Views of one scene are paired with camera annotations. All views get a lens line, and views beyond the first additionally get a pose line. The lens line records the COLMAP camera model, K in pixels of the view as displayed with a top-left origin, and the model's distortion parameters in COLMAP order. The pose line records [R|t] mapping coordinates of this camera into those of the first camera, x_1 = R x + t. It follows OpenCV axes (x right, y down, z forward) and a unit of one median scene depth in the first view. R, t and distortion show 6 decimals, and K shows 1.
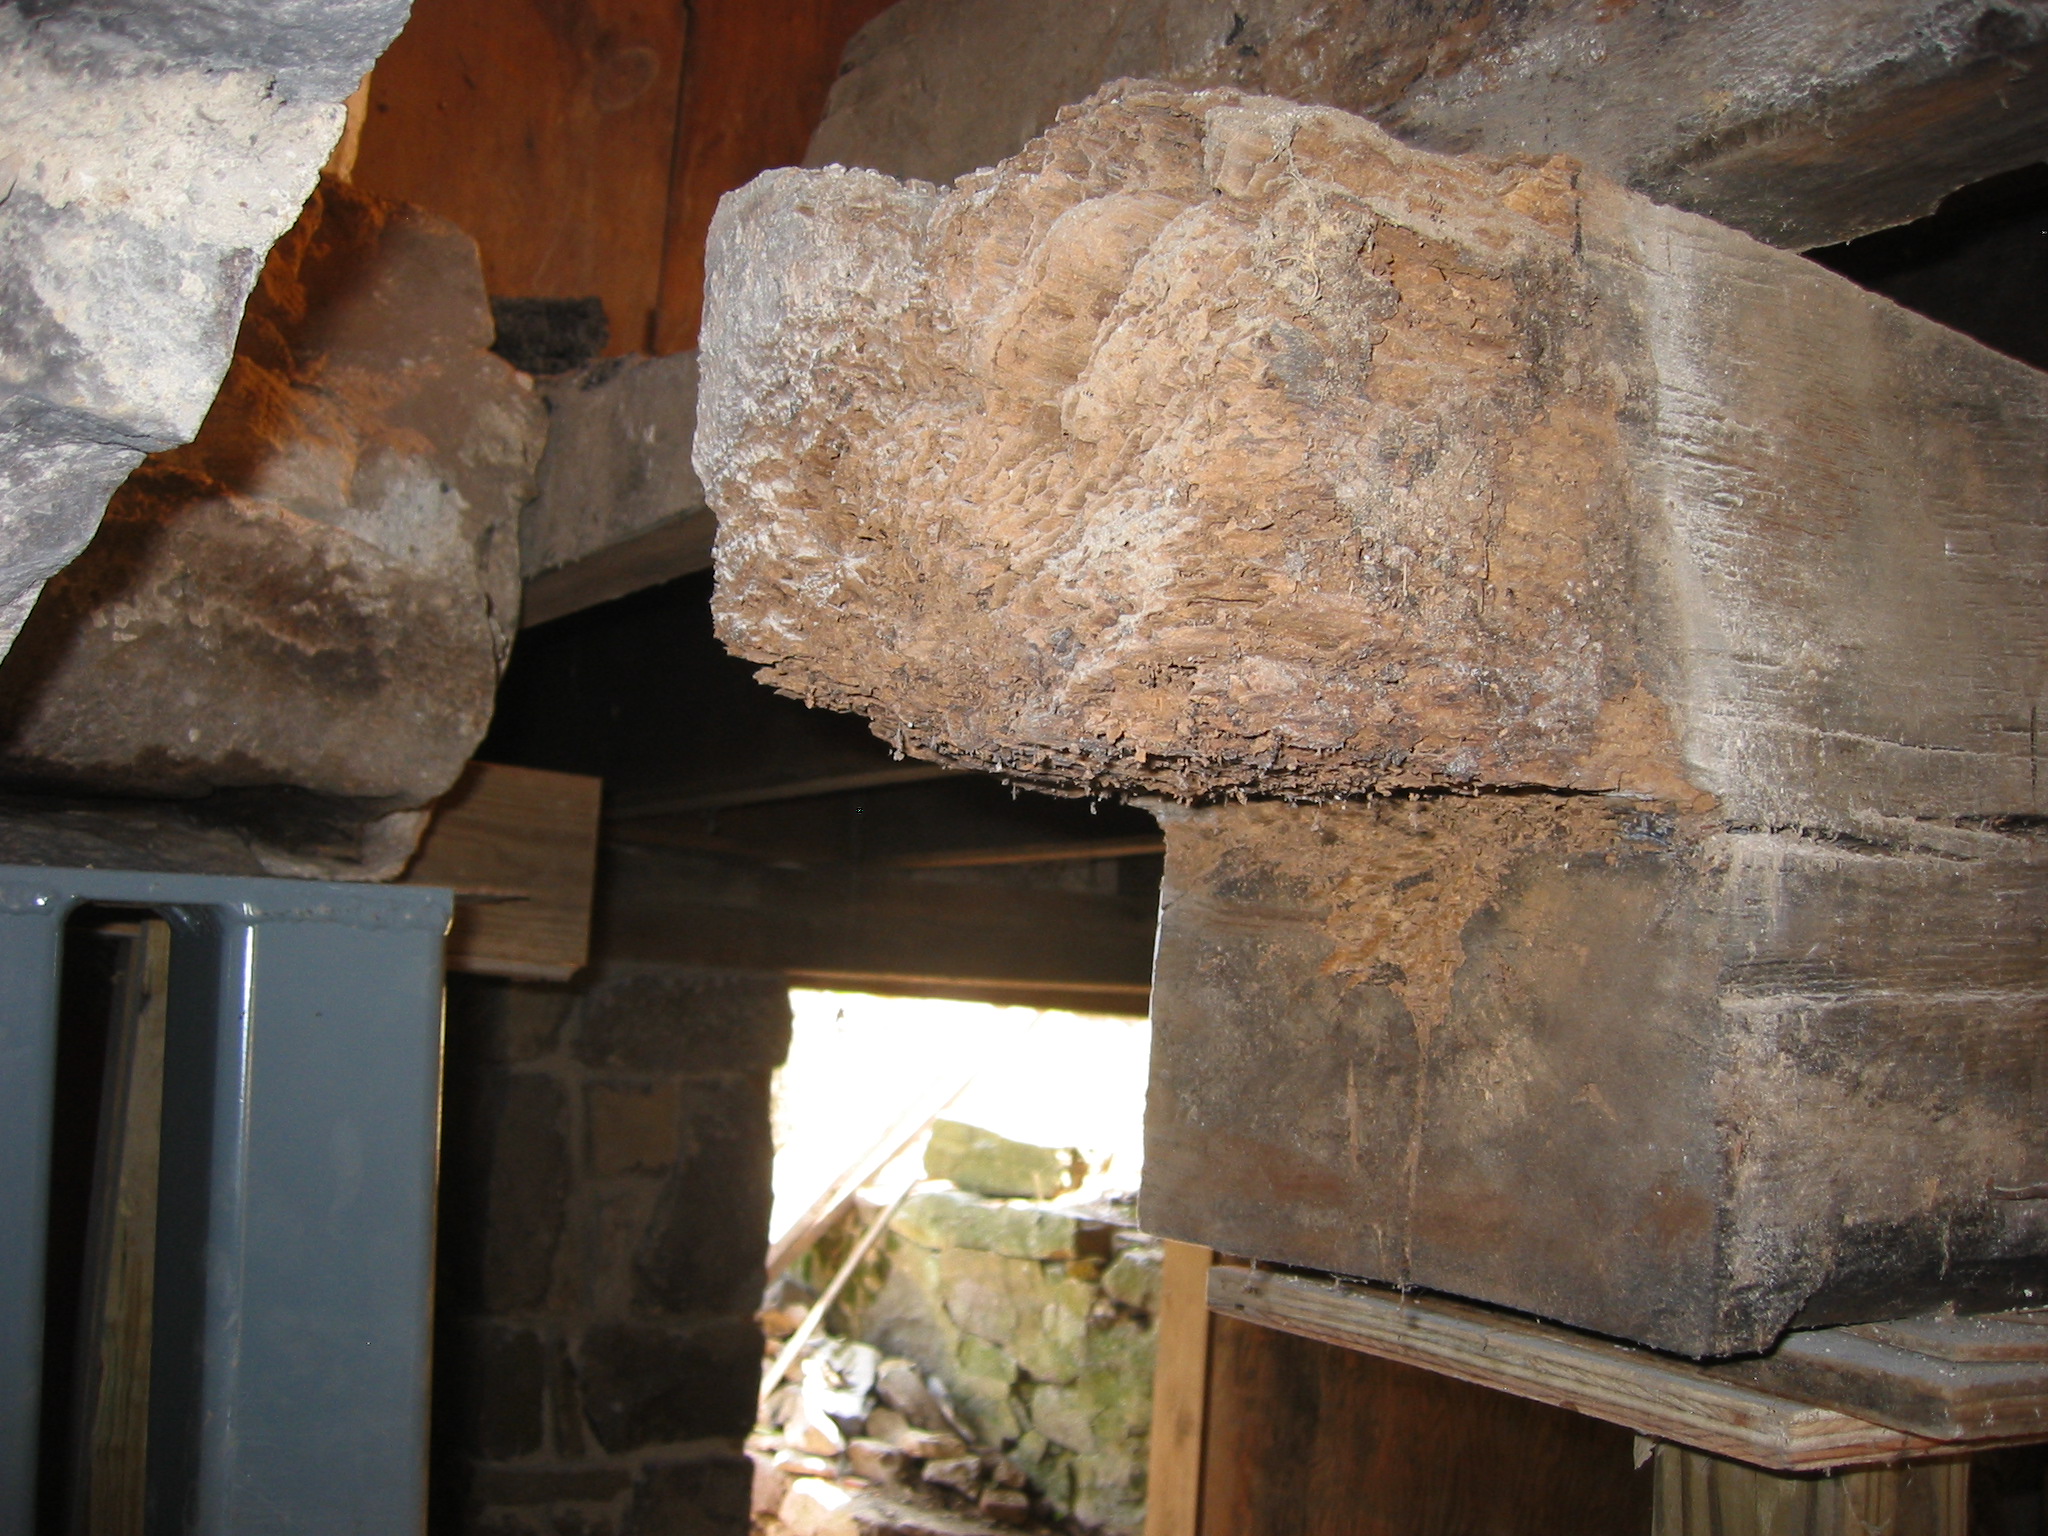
lens RADIAL K [[2107.4, 0, 1024.0], [0, 2107.4, 768.0], [0, 0, 1]] dist [-0.101930, 0.019484]
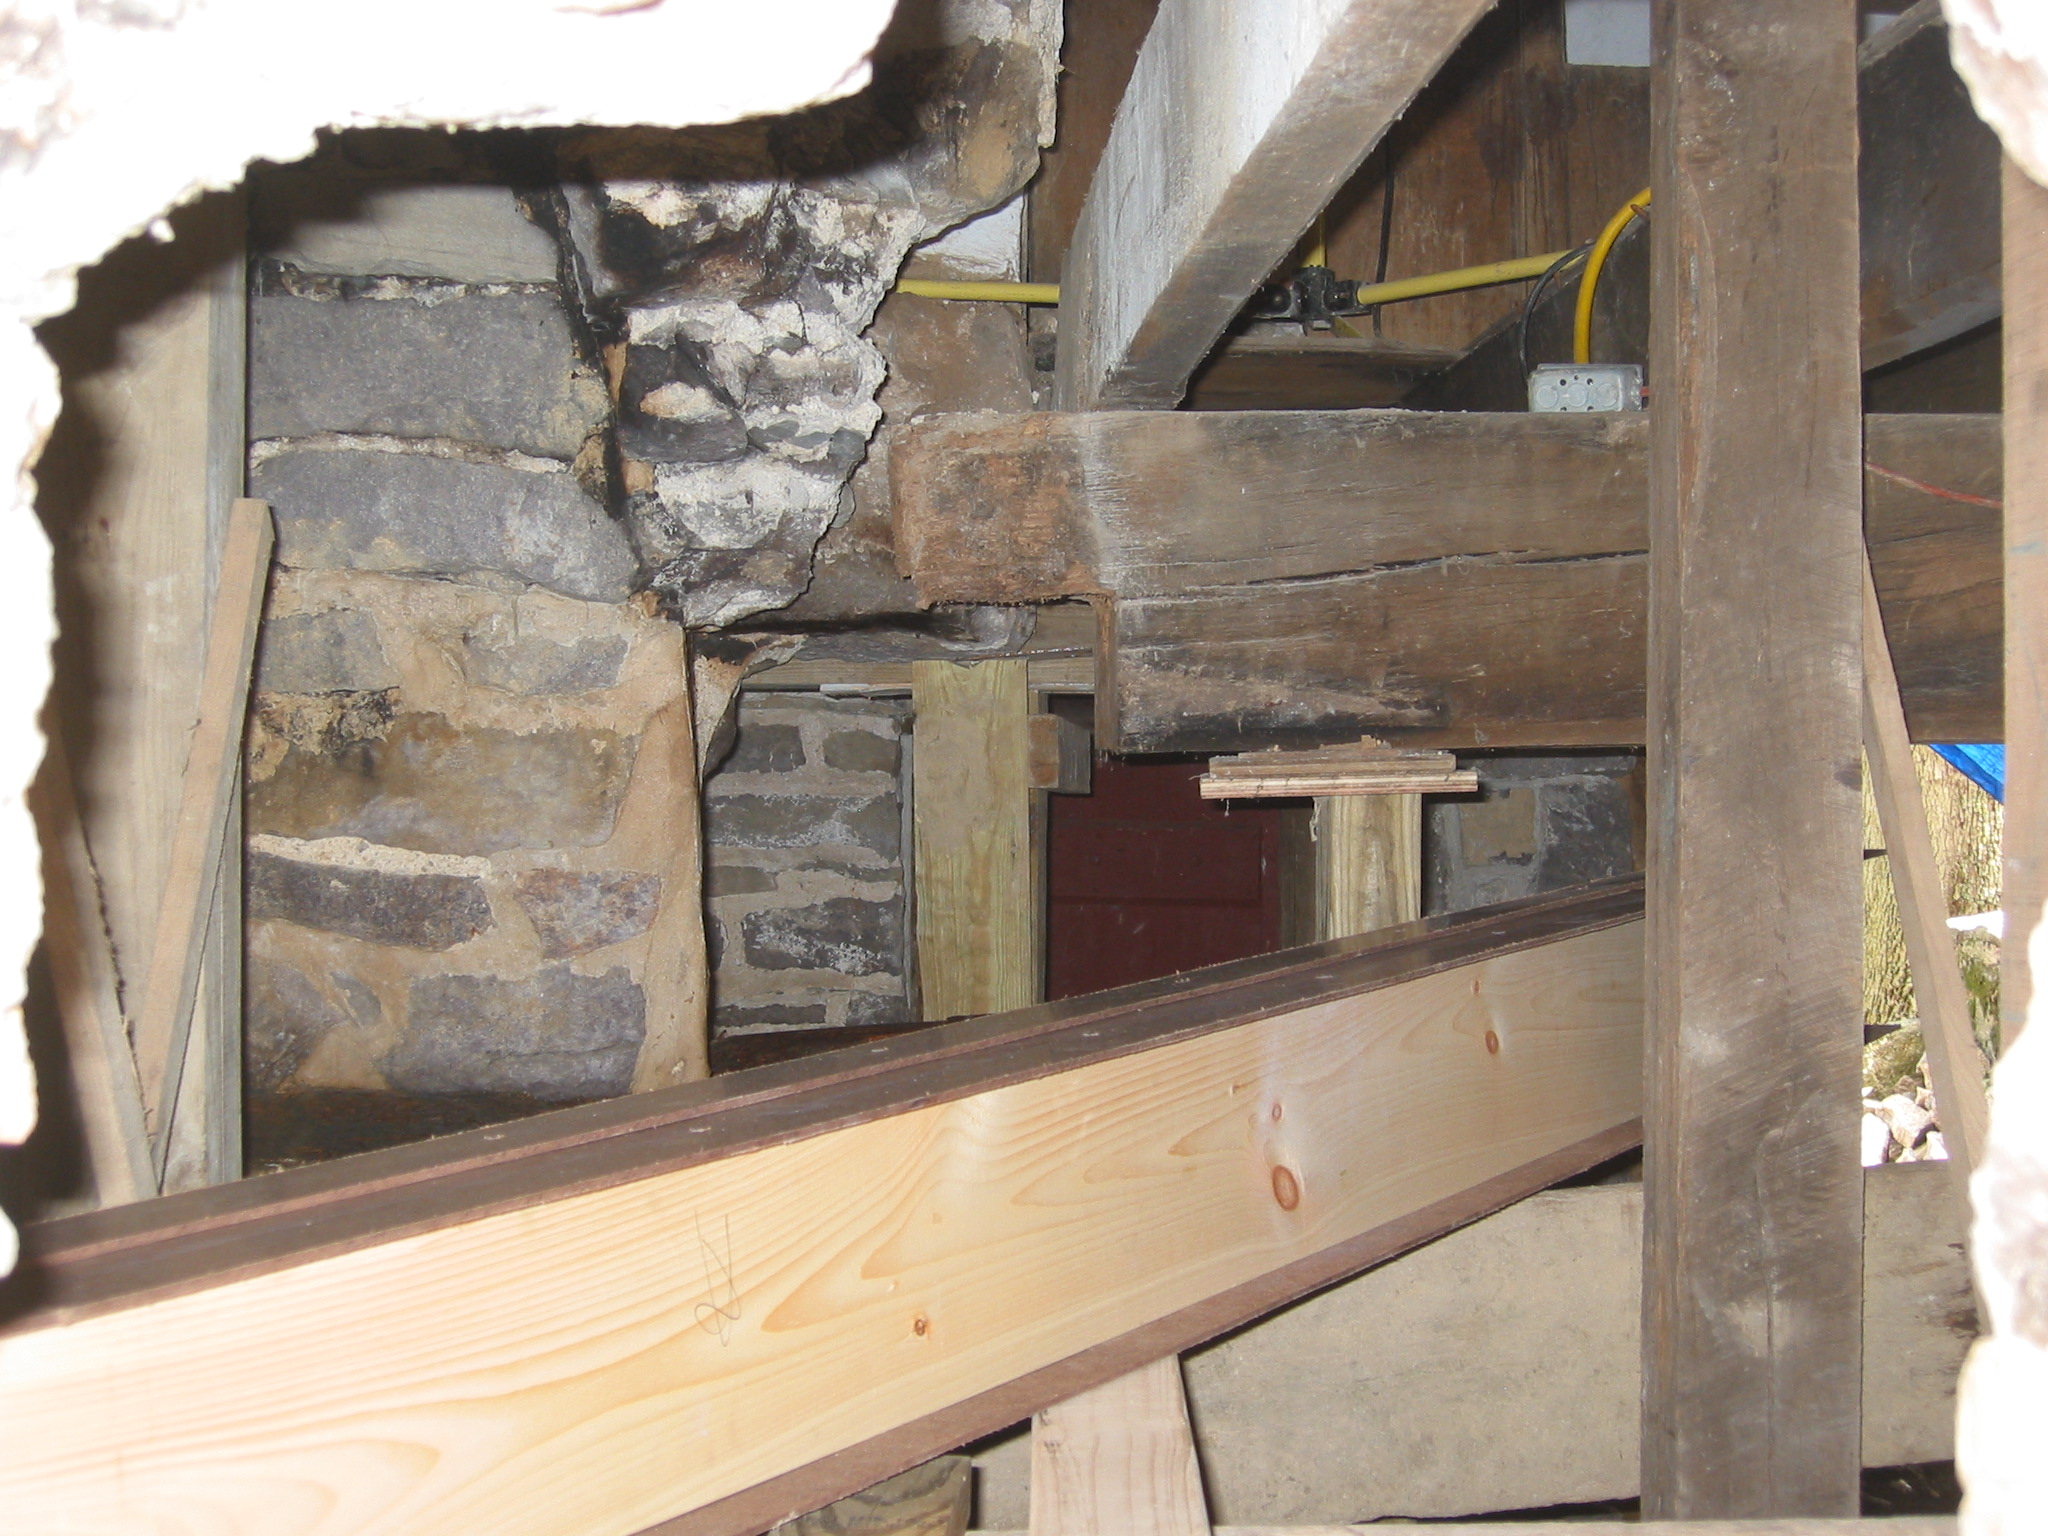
lens RADIAL K [[2995.5, 0, 1024.0], [0, 2995.5, 768.0], [0, 0, 1]] dist [-0.120206, 0.000432]
pose [[0.834081, -0.069504, -0.547246, 2.793081], [0.123732, 0.990326, 0.062808, -0.024213], [0.537586, -0.120098, 0.834612, -3.111204]]
